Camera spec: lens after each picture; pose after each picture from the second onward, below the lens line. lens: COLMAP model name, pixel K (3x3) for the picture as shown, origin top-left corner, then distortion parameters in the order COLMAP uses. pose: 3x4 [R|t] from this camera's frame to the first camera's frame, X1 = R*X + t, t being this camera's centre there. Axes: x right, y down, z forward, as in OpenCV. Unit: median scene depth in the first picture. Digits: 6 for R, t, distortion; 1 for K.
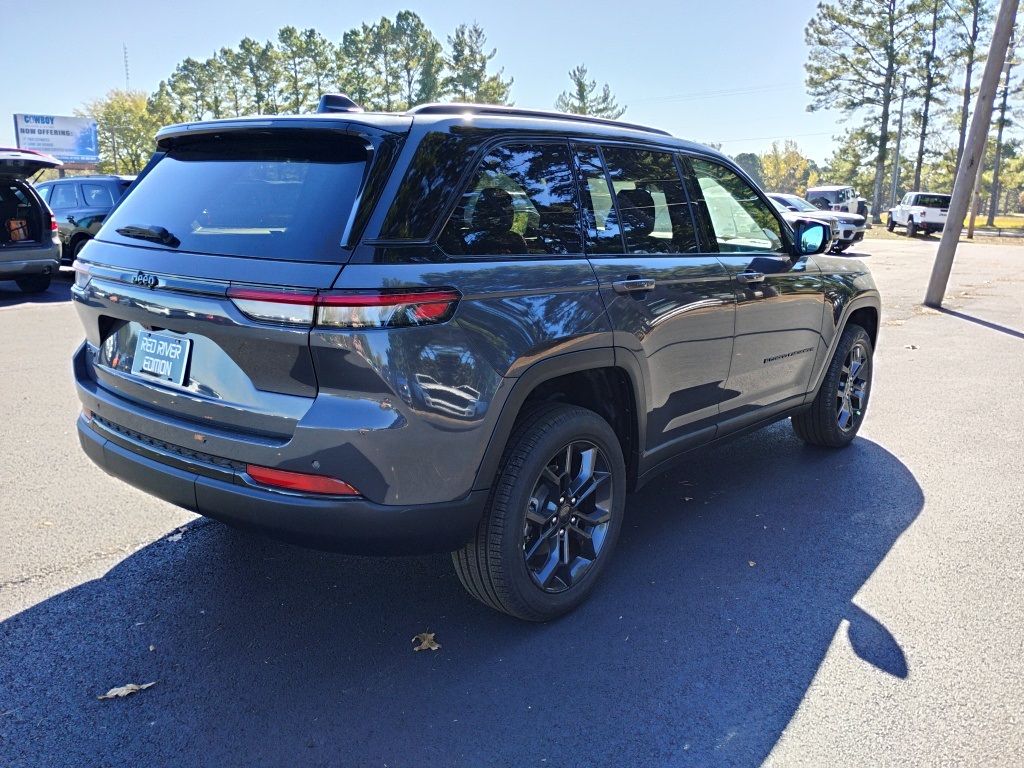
lens RADIAL K [[856.2, 0, 509.4], [0, 856.2, 381.1], [0, 0, 1]] dist [0.038560, -0.063397]
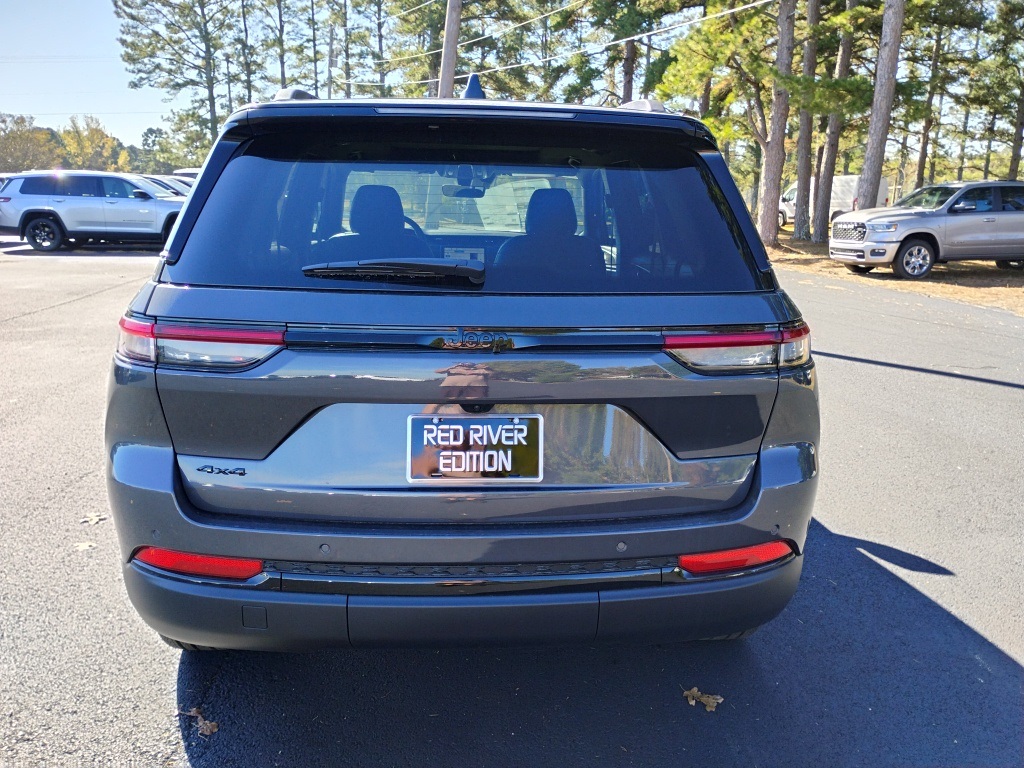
lens RADIAL K [[856.2, 0, 513.5], [0, 856.2, 385.2], [0, 0, 1]] dist [0.038560, -0.063397]
pose [[0.730959, -0.154224, 0.664766, -0.613381], [0.137058, 0.987457, 0.078382, -0.093637], [-0.668516, 0.033817, 0.742929, 0.346260]]
